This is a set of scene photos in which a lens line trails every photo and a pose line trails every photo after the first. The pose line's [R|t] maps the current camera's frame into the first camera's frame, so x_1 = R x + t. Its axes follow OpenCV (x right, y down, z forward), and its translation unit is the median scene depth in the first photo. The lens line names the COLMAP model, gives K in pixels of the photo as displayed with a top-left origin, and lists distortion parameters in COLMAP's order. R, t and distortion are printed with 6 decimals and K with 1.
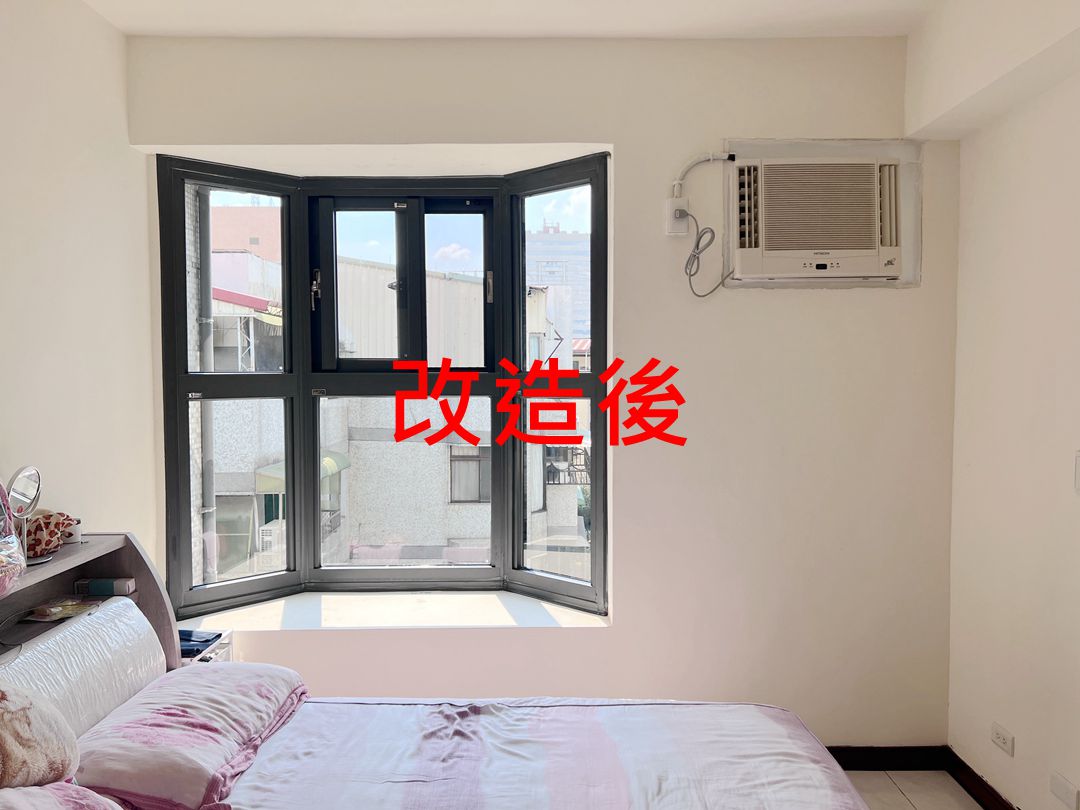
lens RADIAL K [[828.0, 0, 539.9], [0, 828.0, 404.7], [0, 0, 1]] dist [0.040228, -0.029072]
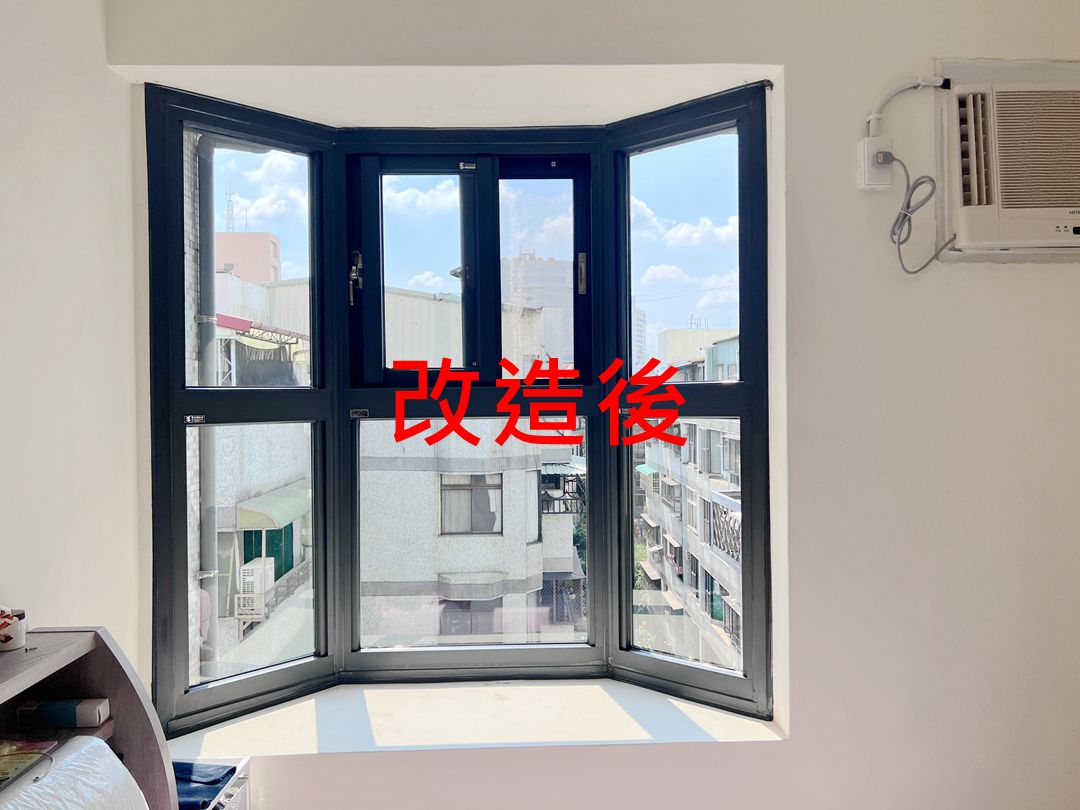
lens RADIAL K [[828.0, 0, 539.4], [0, 828.0, 396.0], [0, 0, 1]] dist [0.040228, -0.029072]
pose [[0.999539, -0.008705, 0.029079, -0.136851], [0.009913, 0.999083, -0.041662, 0.002020], [-0.028689, 0.041931, 0.998709, 0.270074]]
